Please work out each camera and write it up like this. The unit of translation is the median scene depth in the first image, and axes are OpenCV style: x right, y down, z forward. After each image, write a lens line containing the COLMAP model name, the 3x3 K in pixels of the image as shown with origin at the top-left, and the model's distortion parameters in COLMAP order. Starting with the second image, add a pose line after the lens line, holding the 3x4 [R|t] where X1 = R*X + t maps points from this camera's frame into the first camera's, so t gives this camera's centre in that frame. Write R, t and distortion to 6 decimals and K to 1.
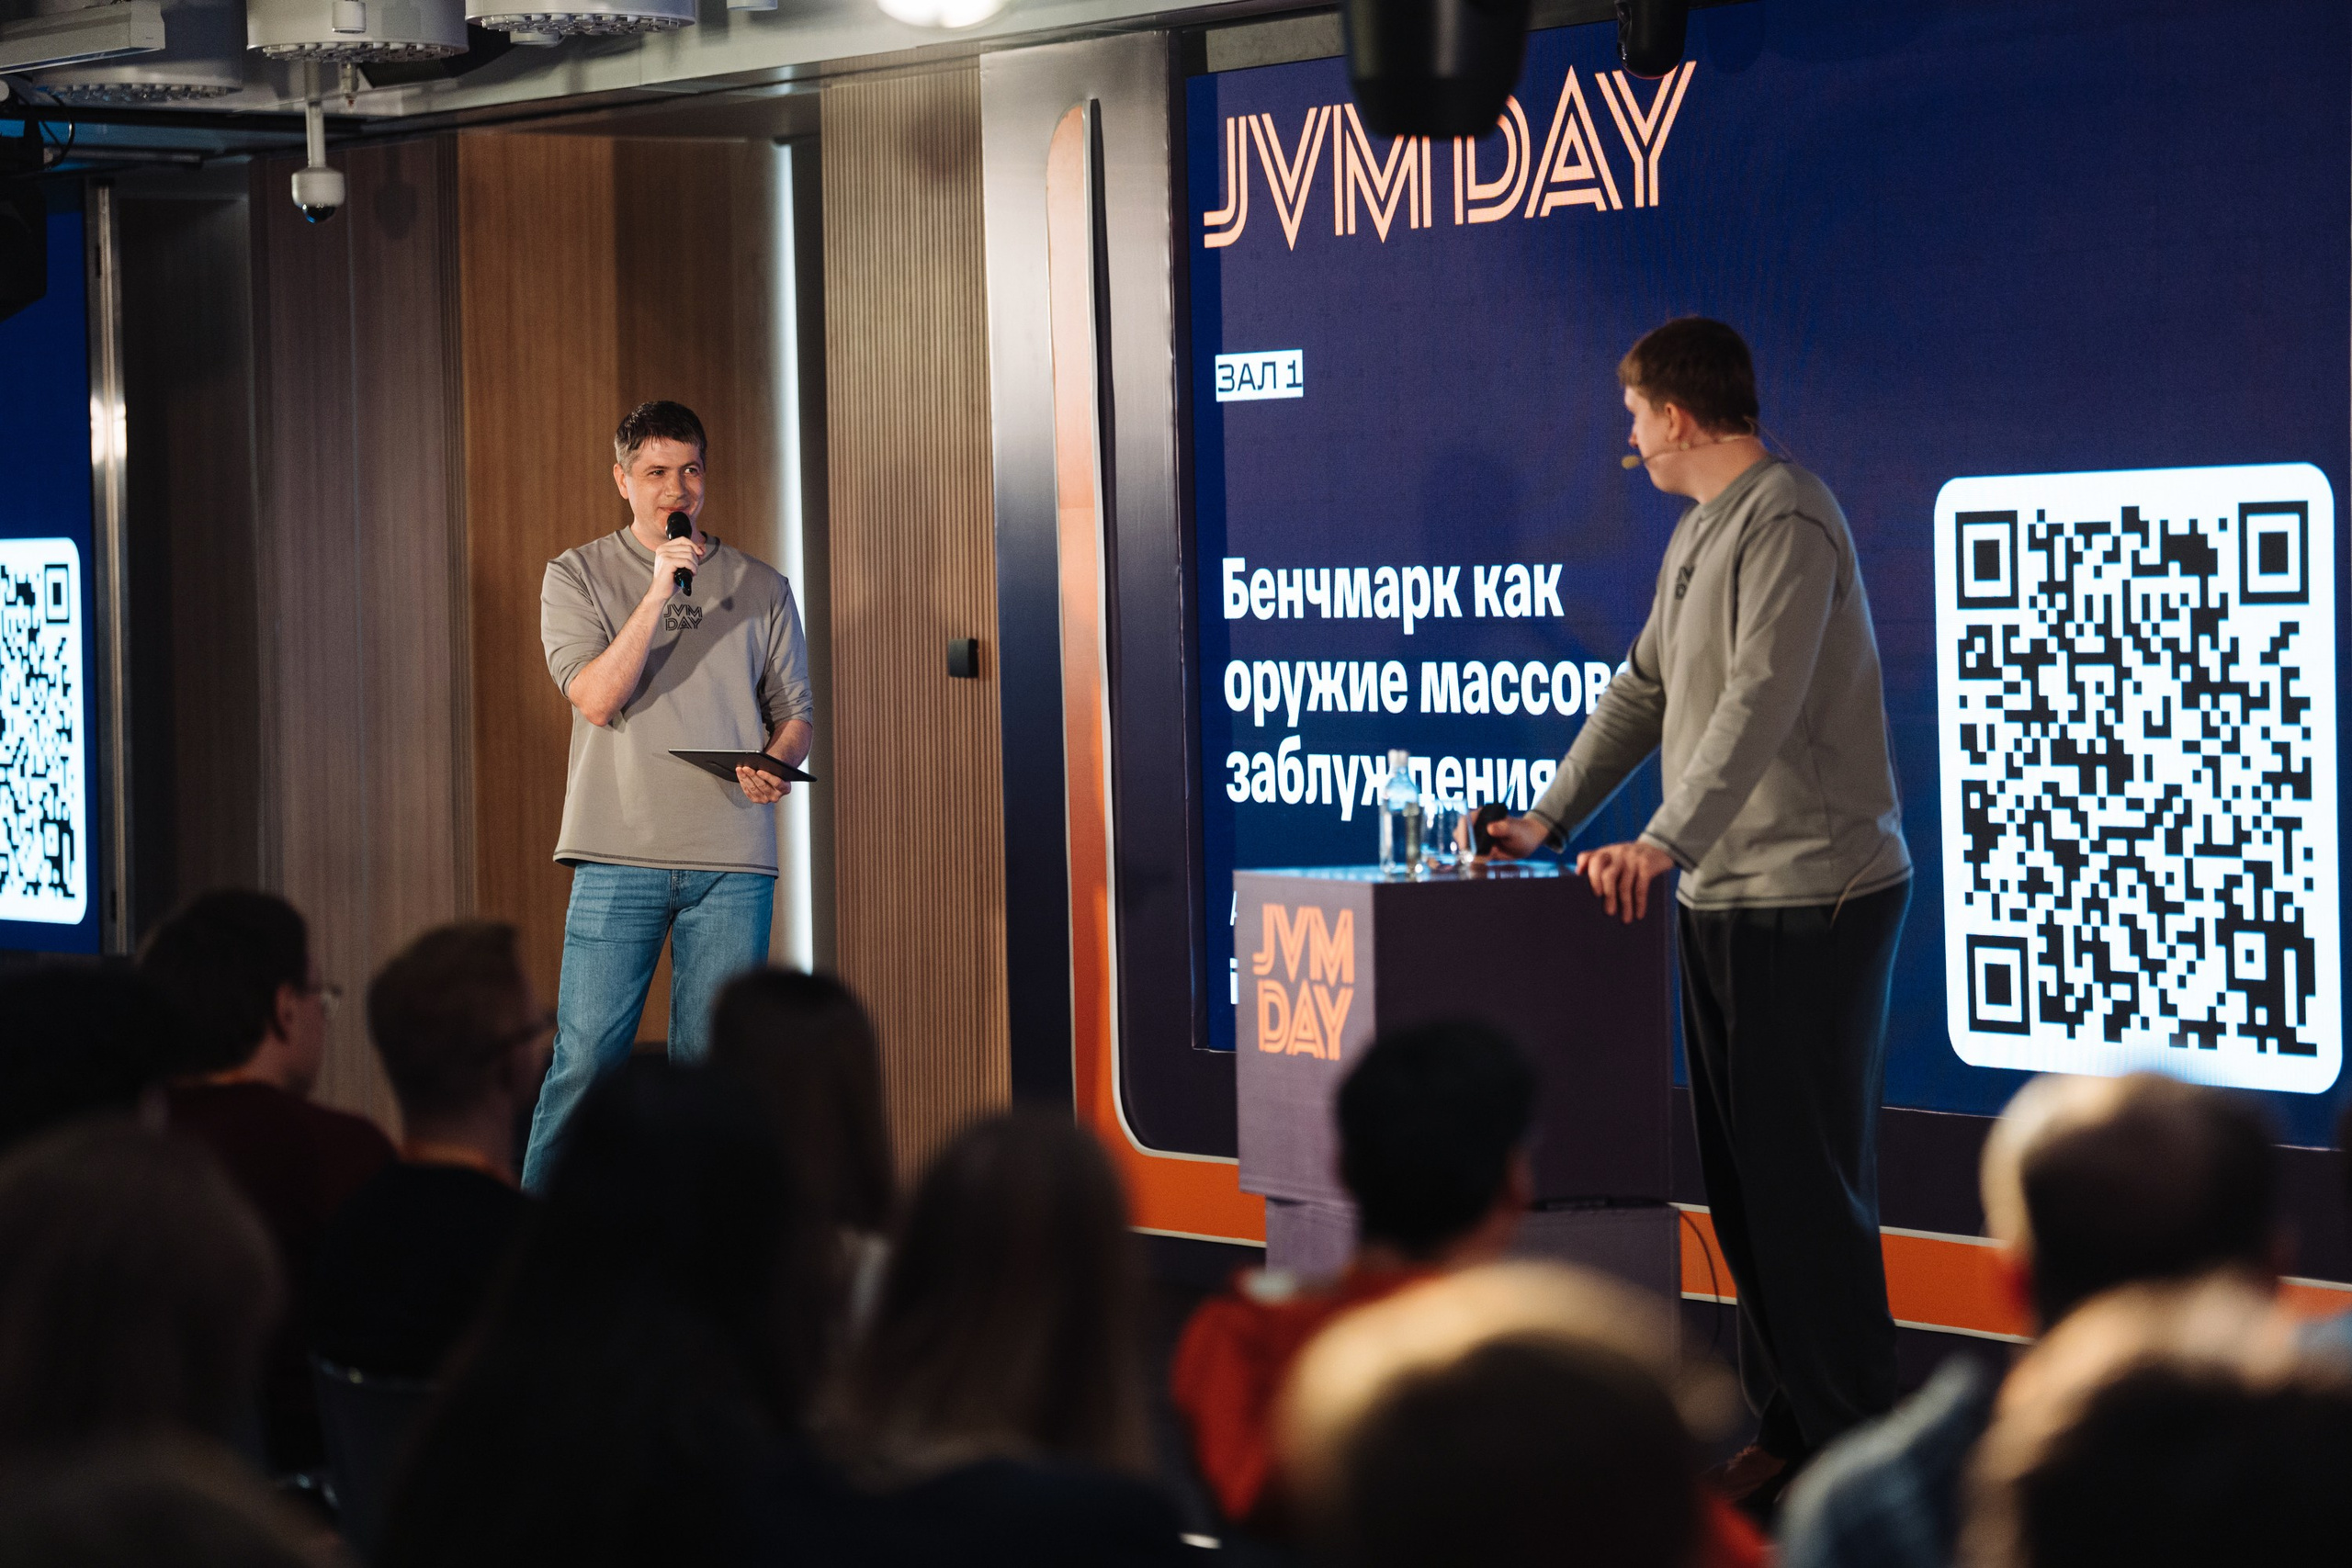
lens RADIAL K [[6708.2, 0, 1161.8], [0, 6708.2, 784.6], [0, 0, 1]] dist [0.631566, 0.000000]
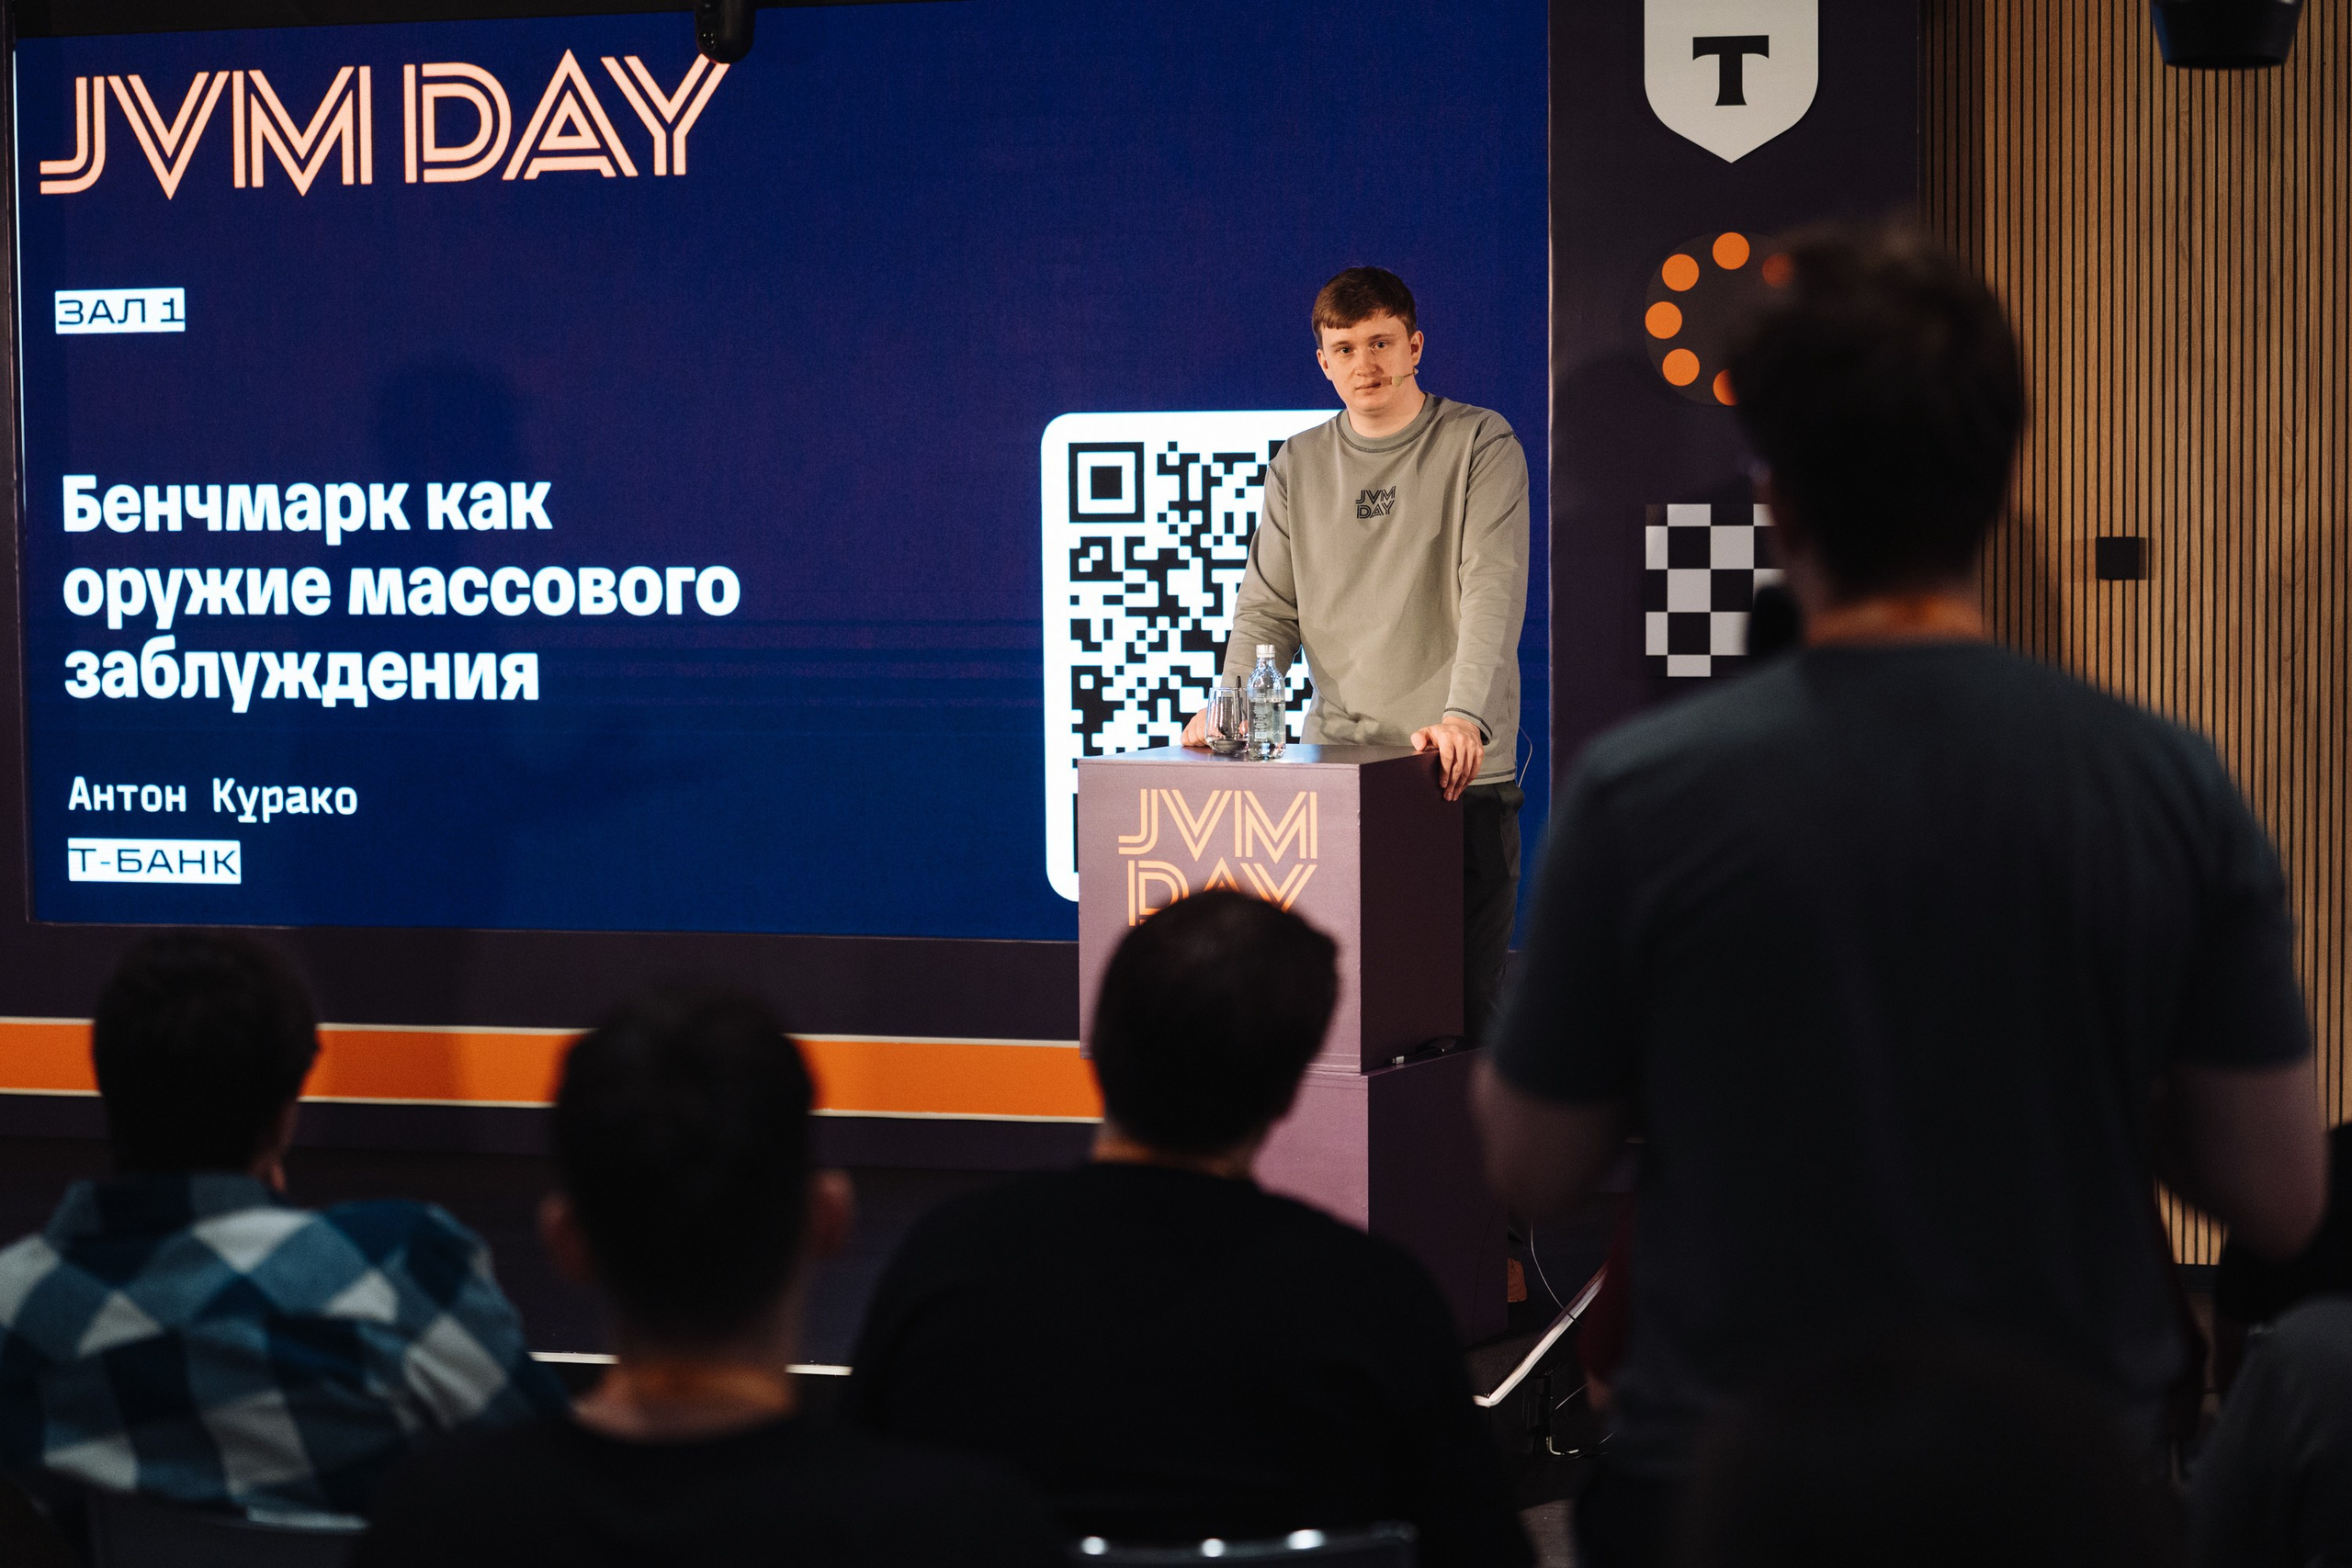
lens RADIAL K [[3914.5, 0, 1114.9], [0, 3914.5, 751.5], [0, 0, 1]] dist [-0.087102, 0.000000]
pose [[0.728298, -0.033963, 0.684419, -0.328917], [0.015289, 0.999328, 0.033321, -0.007830], [-0.685090, -0.013804, 0.728327, 0.453864]]
